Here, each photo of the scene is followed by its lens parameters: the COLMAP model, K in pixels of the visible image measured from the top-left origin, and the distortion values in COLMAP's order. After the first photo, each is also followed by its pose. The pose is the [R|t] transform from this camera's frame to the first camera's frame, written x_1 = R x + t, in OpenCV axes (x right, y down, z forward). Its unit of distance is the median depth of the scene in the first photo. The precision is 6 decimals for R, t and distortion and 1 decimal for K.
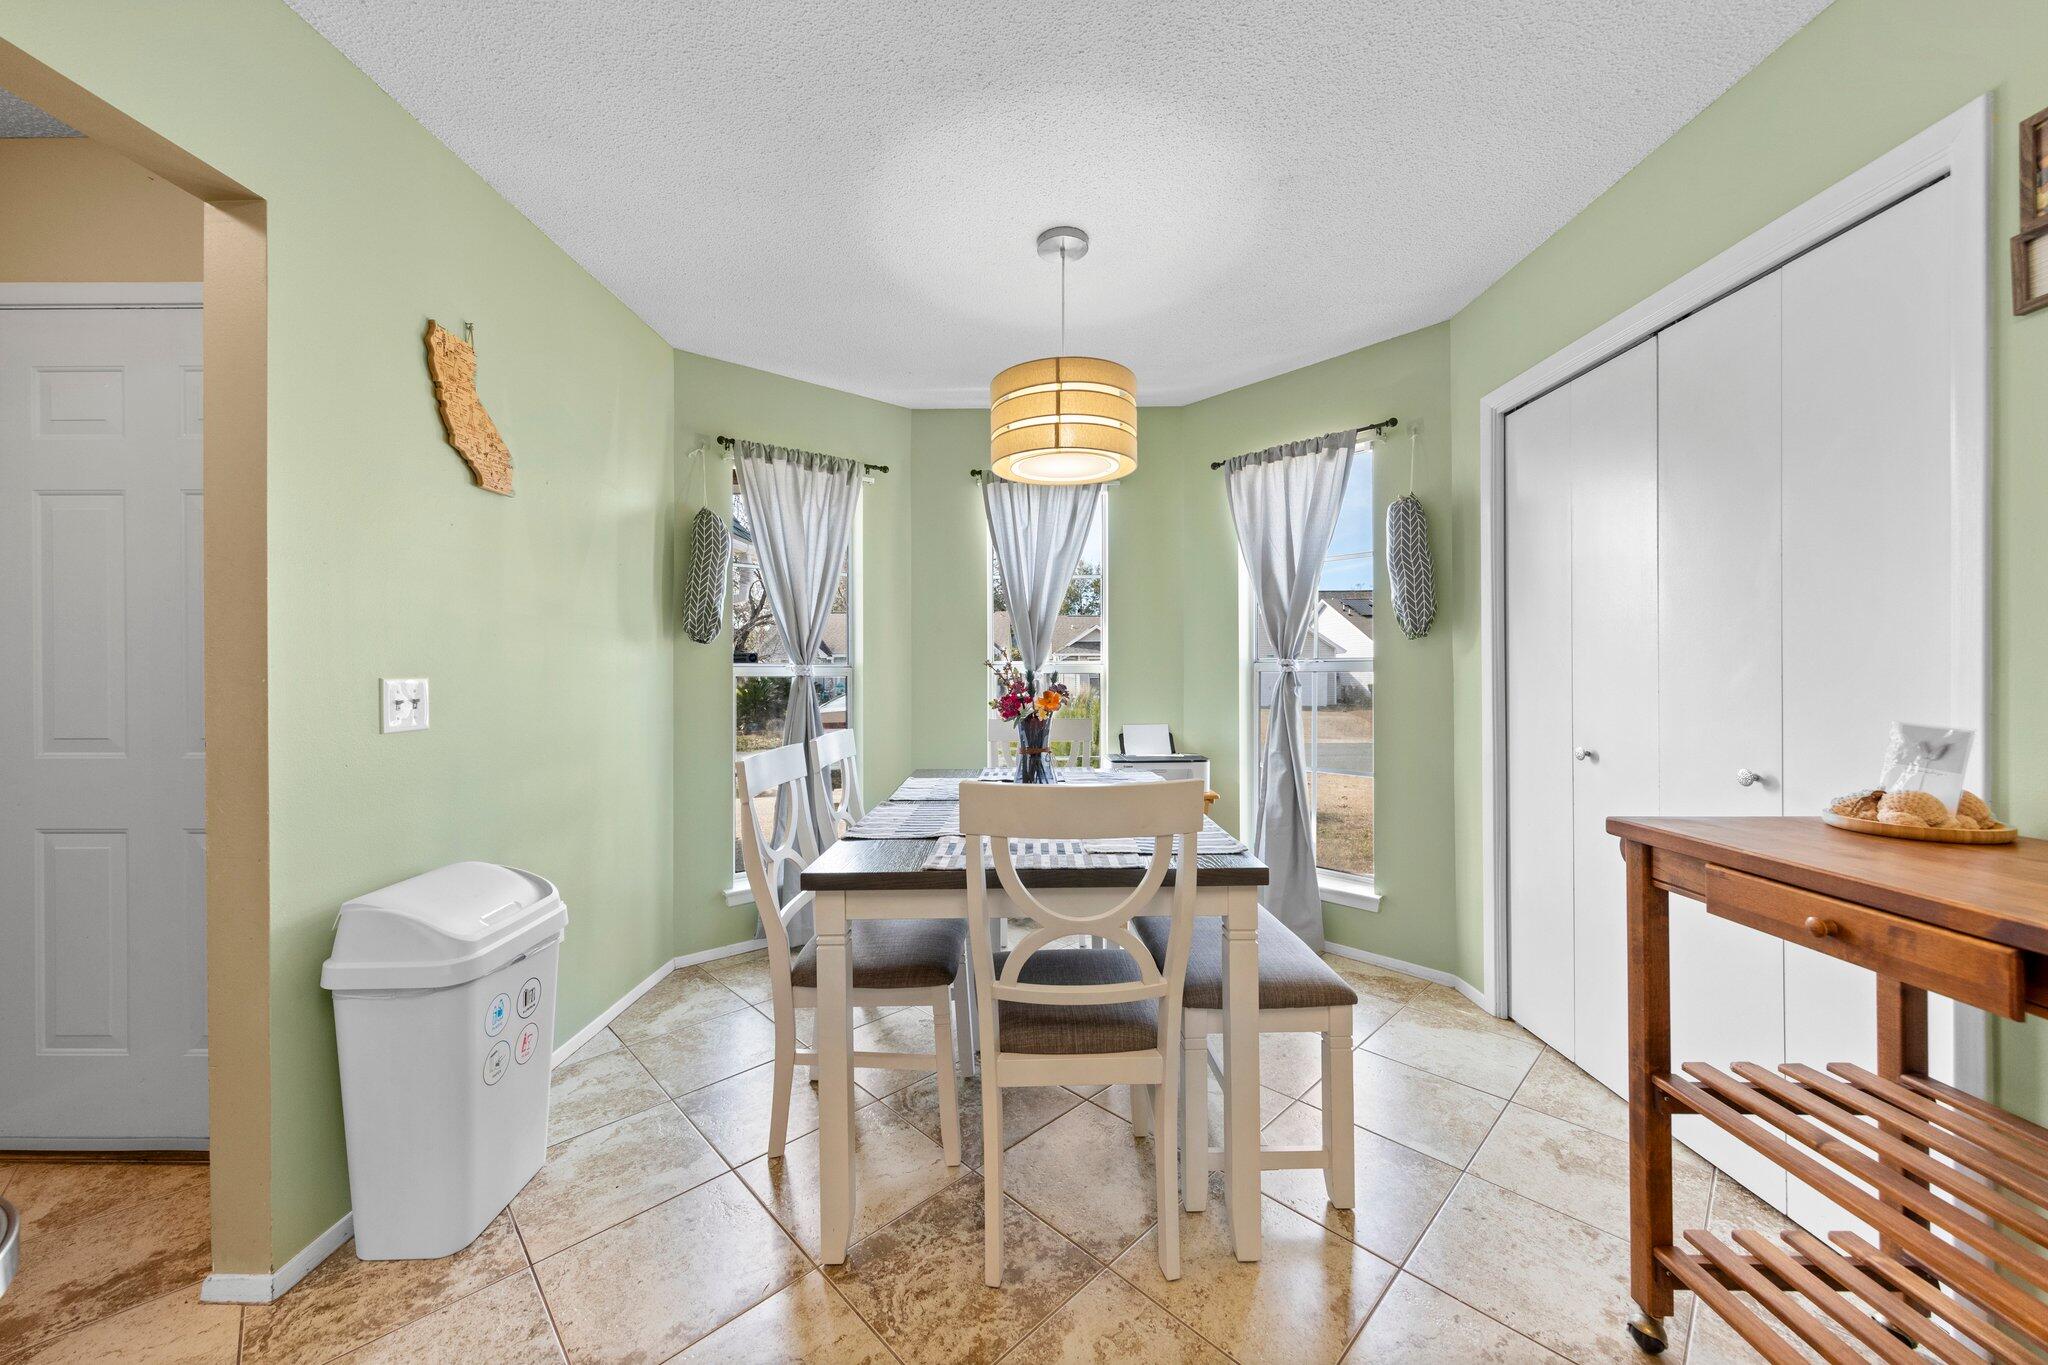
lens RADIAL K [[742.1, 0, 1015.9], [0, 742.1, 672.3], [0, 0, 1]] dist [0.001592, -0.000025]
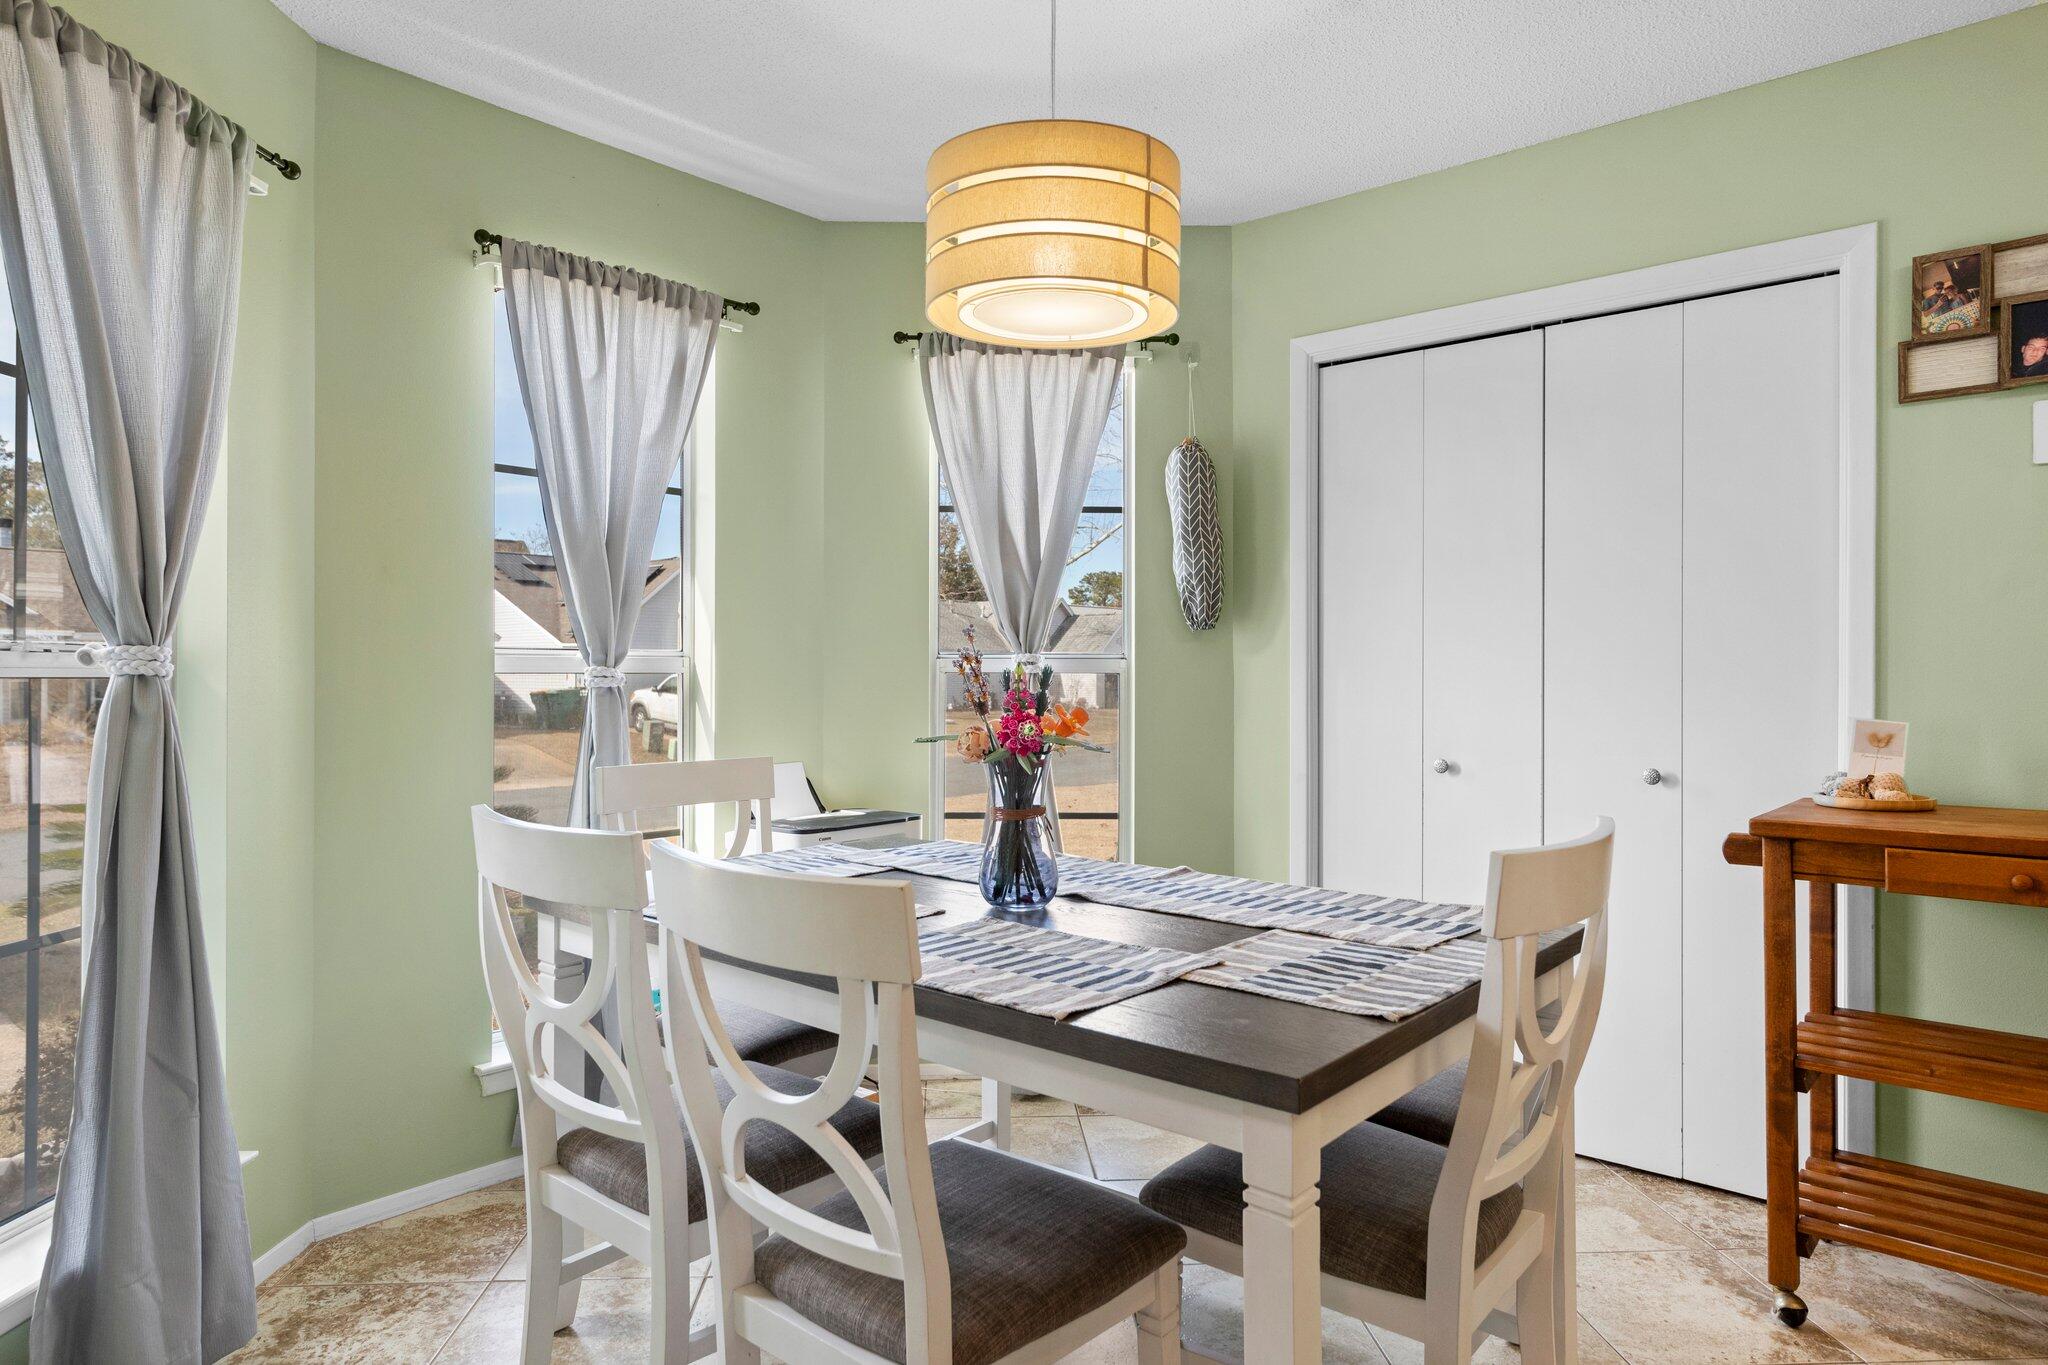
lens RADIAL K [[1222.2, 0, 1024.0], [0, 1222.2, 682.5], [0, 0, 1]] dist [0.003879, -0.000228]
pose [[0.650419, 0.000305, 0.759575, -0.829394], [-0.005958, 0.999971, 0.004700, 0.004511], [-0.759552, -0.007582, 0.650402, 0.496375]]
